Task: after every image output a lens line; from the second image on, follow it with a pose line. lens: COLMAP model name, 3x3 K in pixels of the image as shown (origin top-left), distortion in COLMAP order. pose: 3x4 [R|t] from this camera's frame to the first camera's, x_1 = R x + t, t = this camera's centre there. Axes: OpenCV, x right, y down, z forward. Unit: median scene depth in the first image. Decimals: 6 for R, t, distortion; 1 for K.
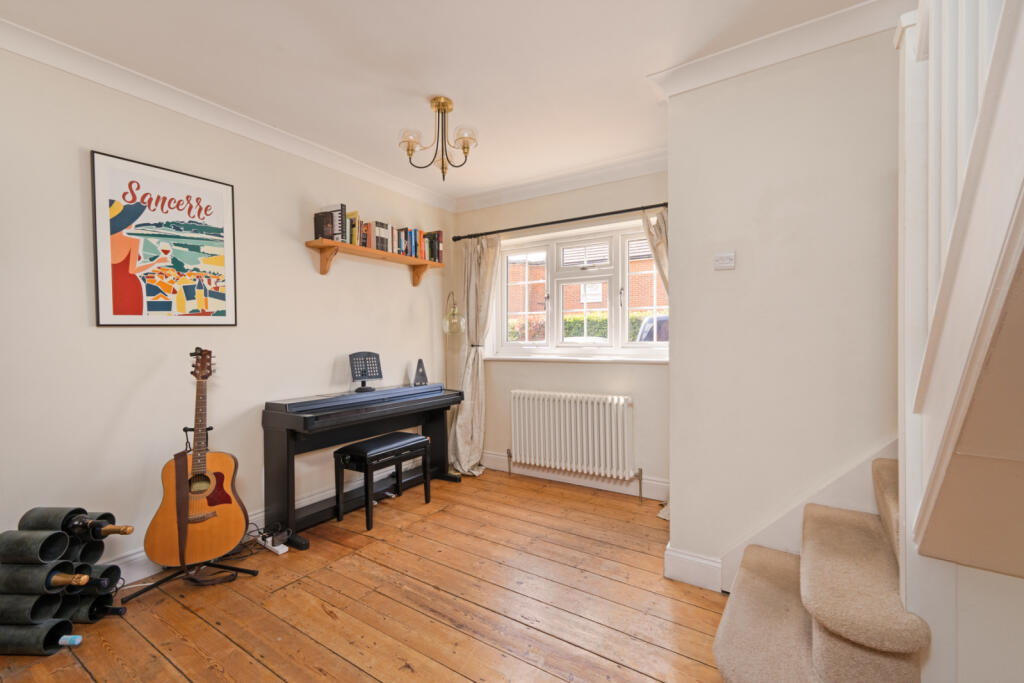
lens RADIAL K [[443.7, 0, 515.3], [0, 443.7, 337.3], [0, 0, 1]] dist [-0.002761, -0.000296]
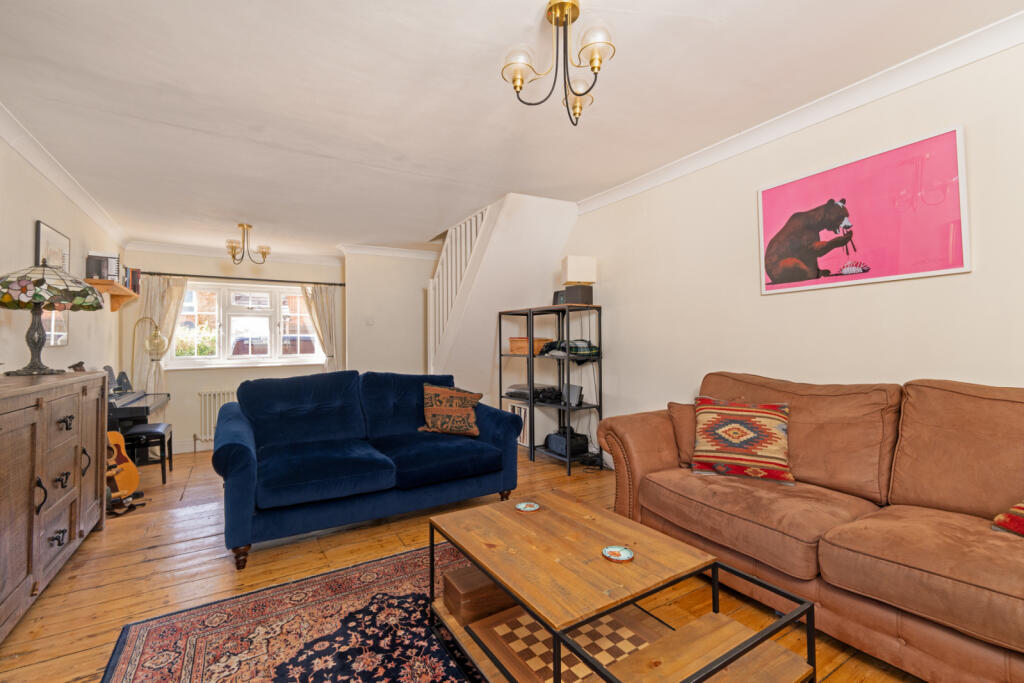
lens RADIAL K [[443.7, 0, 512.3], [0, 443.7, 342.2], [0, 0, 1]] dist [-0.002761, -0.000296]
pose [[0.419861, 0.005701, 0.907571, -0.854205], [0.007267, 0.999927, -0.009643, -0.013725], [-0.907559, 0.010644, 0.419789, -0.472829]]
